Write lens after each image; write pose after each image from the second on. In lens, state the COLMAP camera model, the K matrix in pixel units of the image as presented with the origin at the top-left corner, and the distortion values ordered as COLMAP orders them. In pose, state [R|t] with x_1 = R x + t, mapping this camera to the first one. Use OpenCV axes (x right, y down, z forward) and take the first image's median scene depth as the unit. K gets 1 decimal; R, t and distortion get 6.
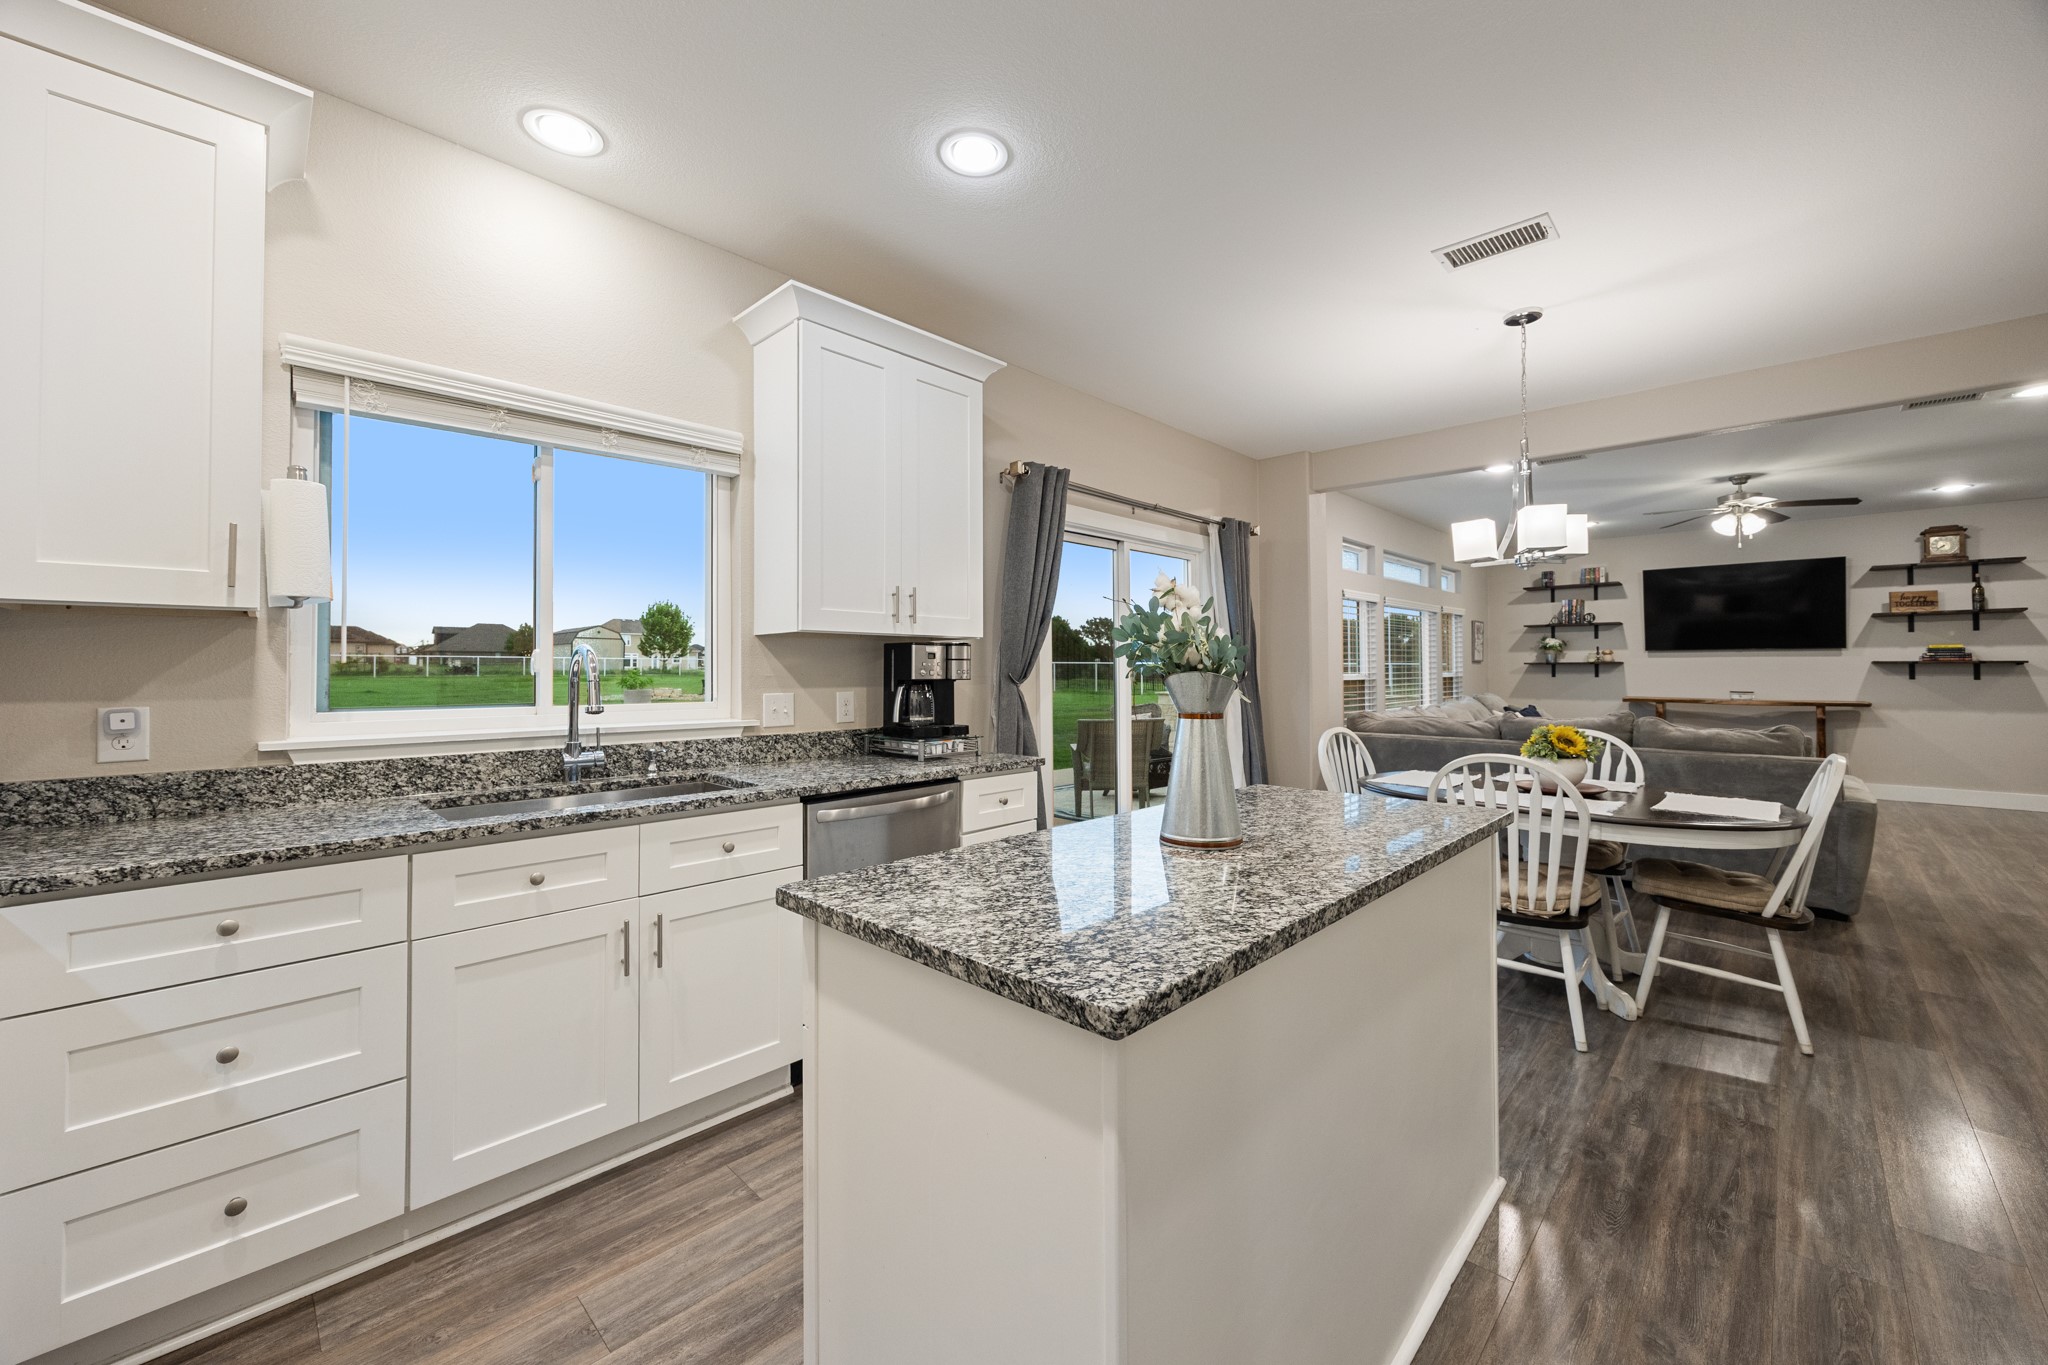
lens RADIAL K [[794.3, 0, 1029.7], [0, 794.3, 659.6], [0, 0, 1]] dist [0.001240, -0.000416]
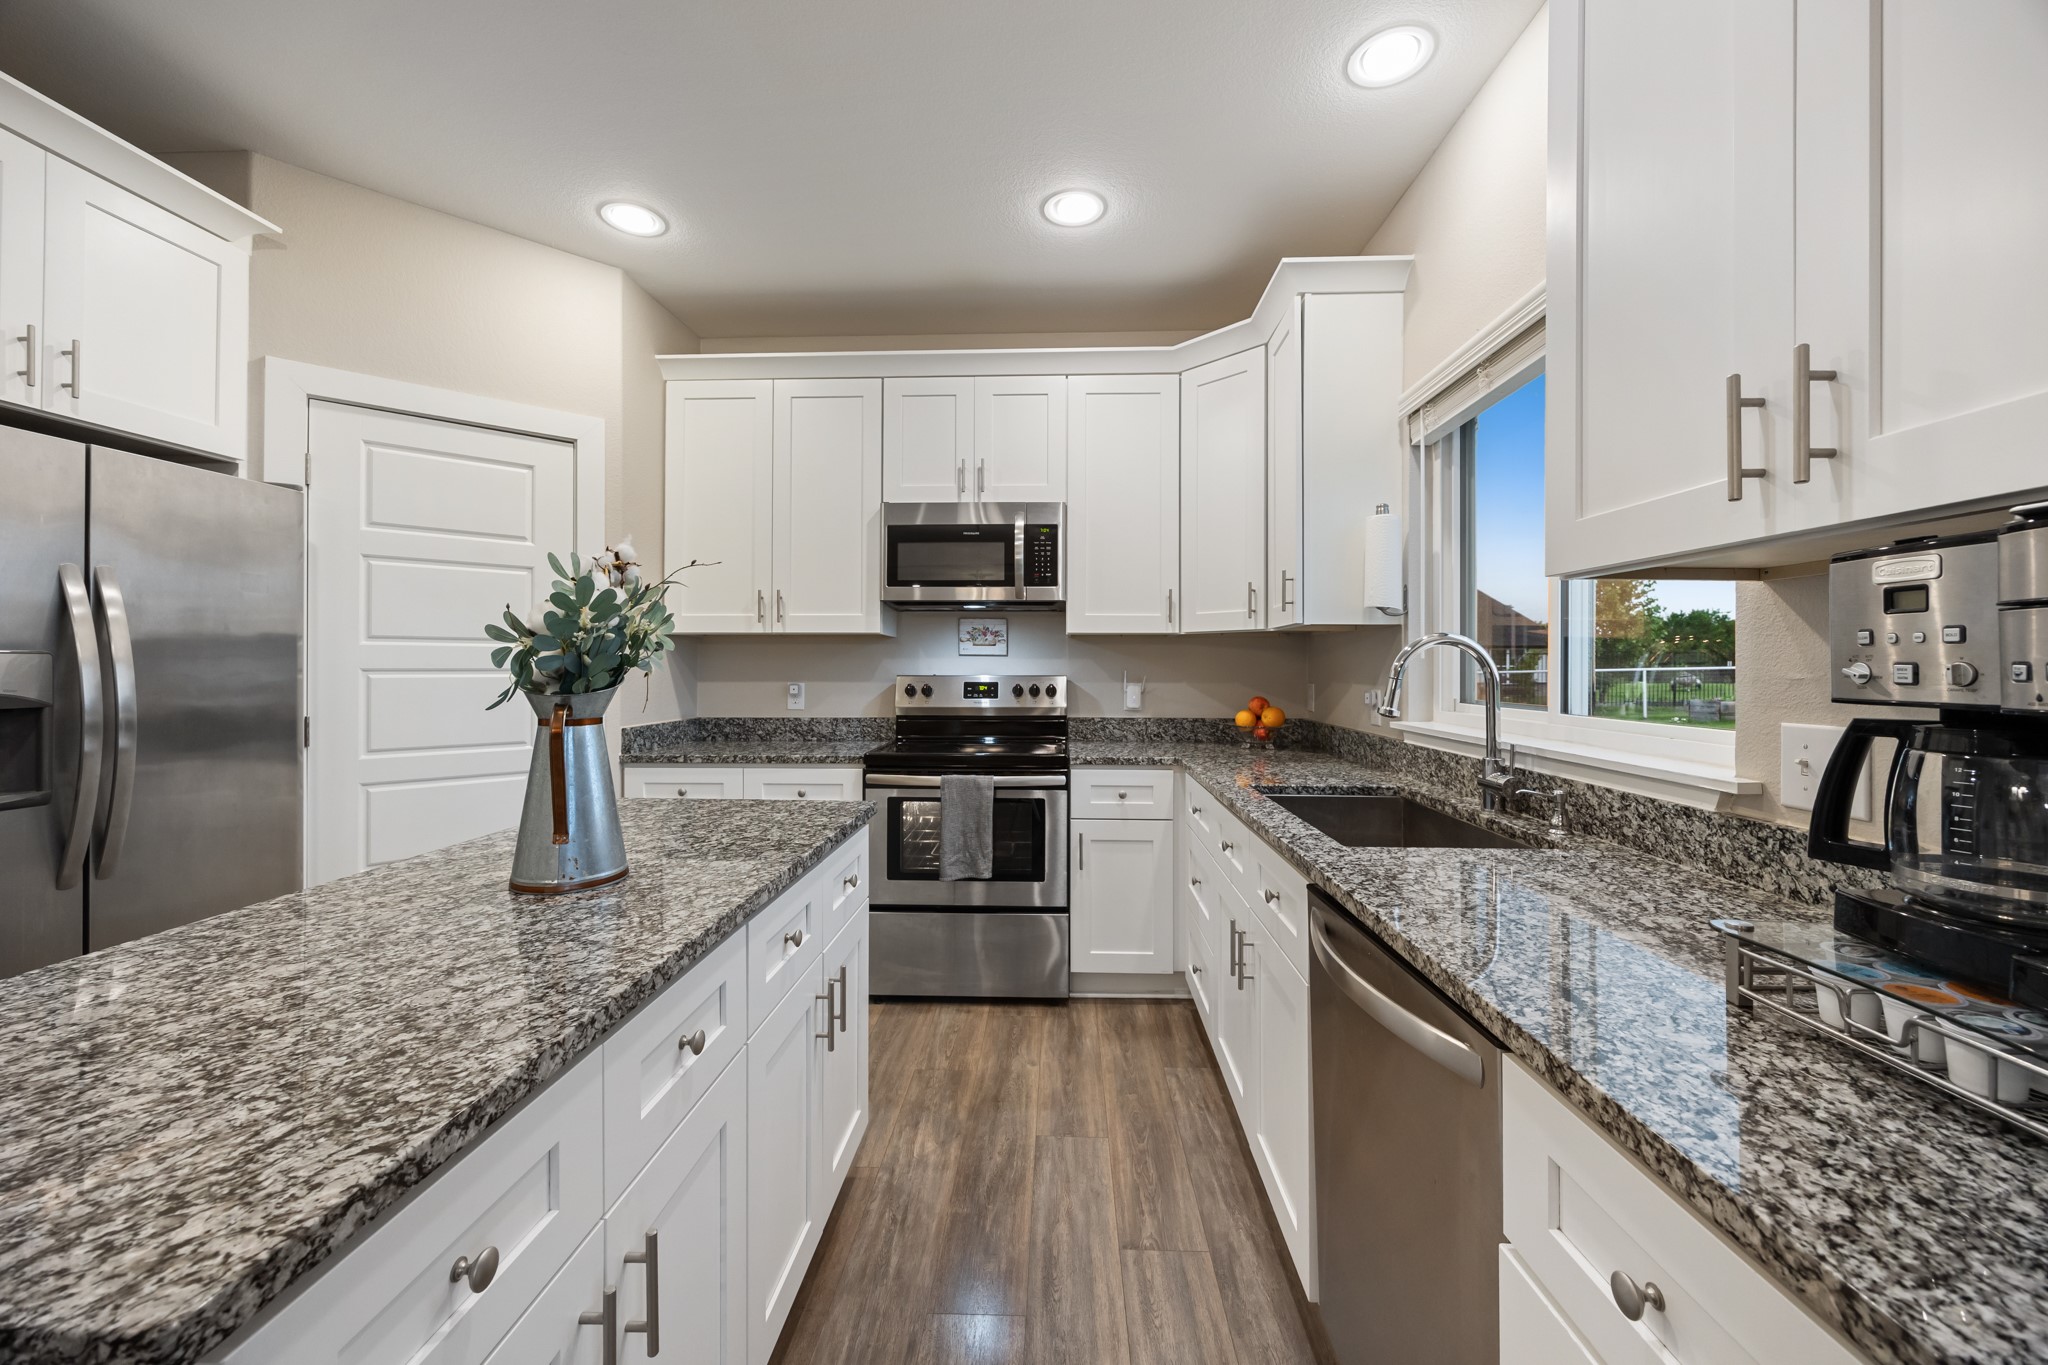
lens RADIAL K [[790.3, 0, 1029.9], [0, 790.3, 664.3], [0, 0, 1]] dist [0.001406, 0.000274]
pose [[-0.749039, -0.001971, -0.662523, 0.091146], [0.008363, 0.999888, -0.012430, 0.006140], [0.662473, -0.014851, -0.748938, 0.431558]]
